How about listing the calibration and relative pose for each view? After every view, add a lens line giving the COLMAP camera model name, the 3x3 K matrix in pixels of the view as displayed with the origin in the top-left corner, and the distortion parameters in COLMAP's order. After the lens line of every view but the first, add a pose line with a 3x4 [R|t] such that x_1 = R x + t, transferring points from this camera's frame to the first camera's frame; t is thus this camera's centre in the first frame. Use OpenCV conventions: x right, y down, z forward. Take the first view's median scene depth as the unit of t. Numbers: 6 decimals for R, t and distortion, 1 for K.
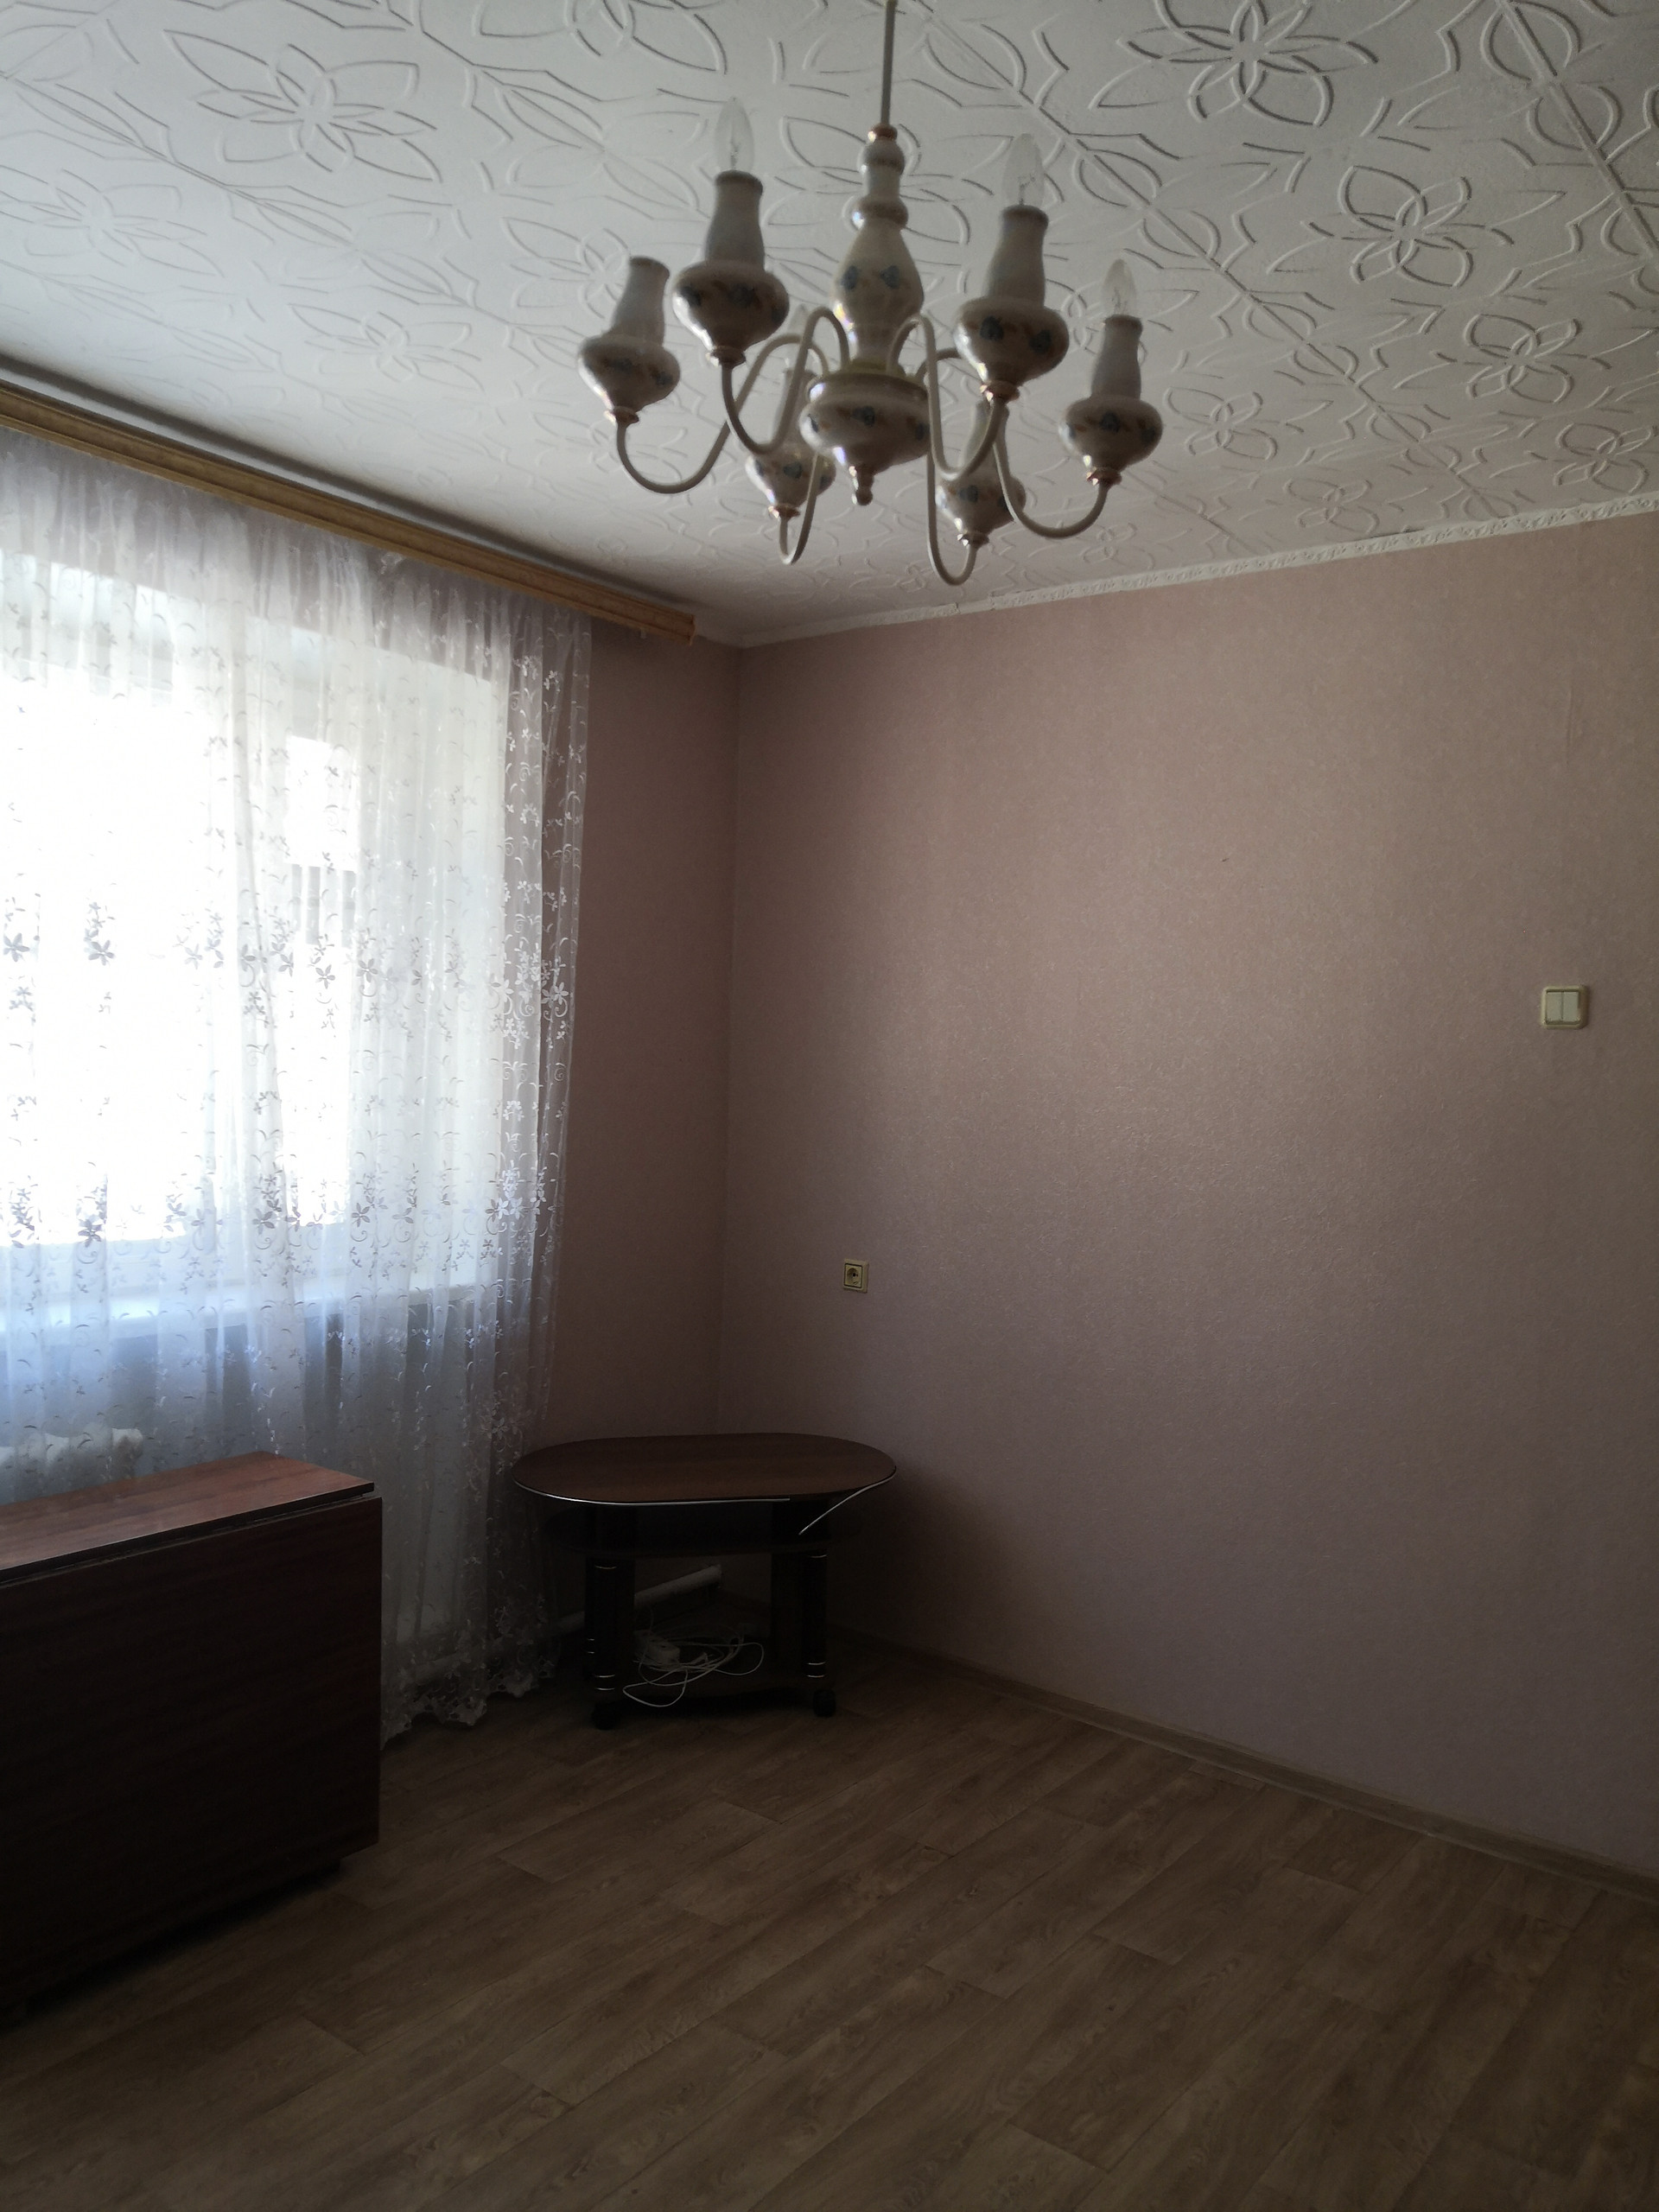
lens RADIAL K [[1724.0, 0, 824.0], [0, 1724.0, 1122.6], [0, 0, 1]] dist [-0.022015, 0.068384]
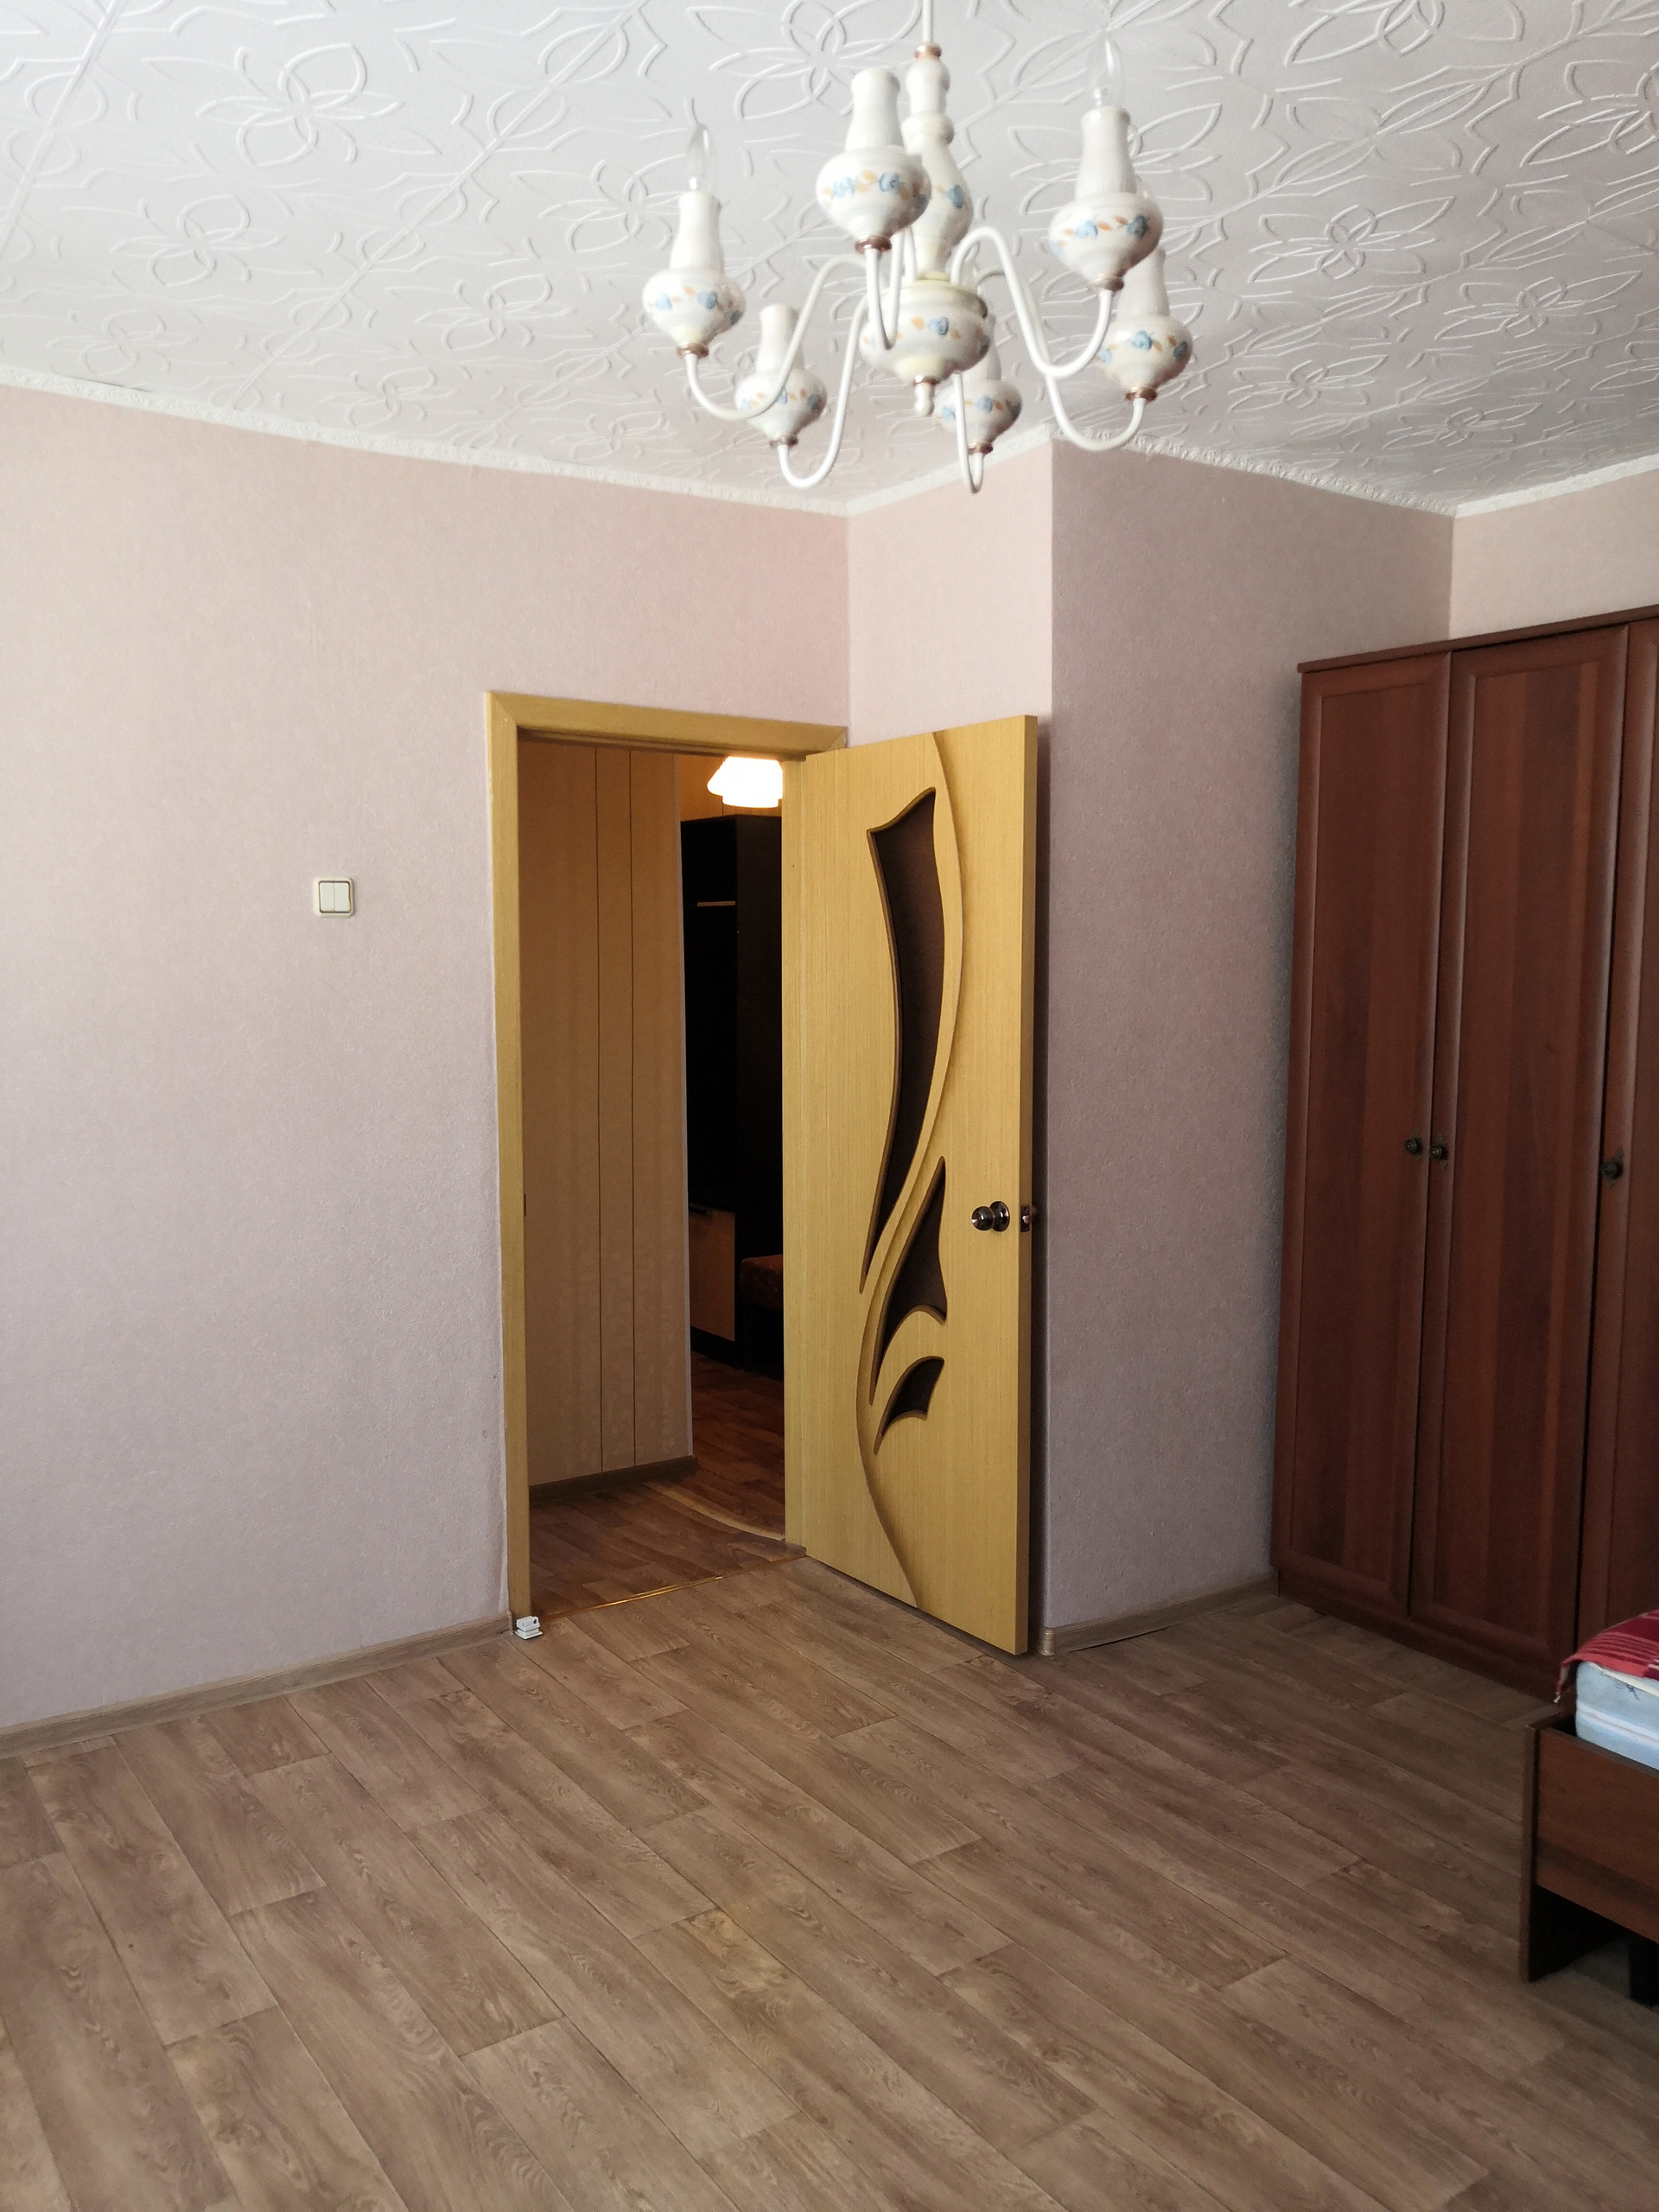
lens RADIAL K [[1724.0, 0, 824.0], [0, 1724.0, 1122.6], [0, 0, 1]] dist [-0.022015, 0.068384]
pose [[0.296978, -0.119983, 0.947316, -0.593709], [0.056203, 0.992551, 0.108093, -0.029322], [-0.953229, 0.021141, 0.301509, 0.435270]]
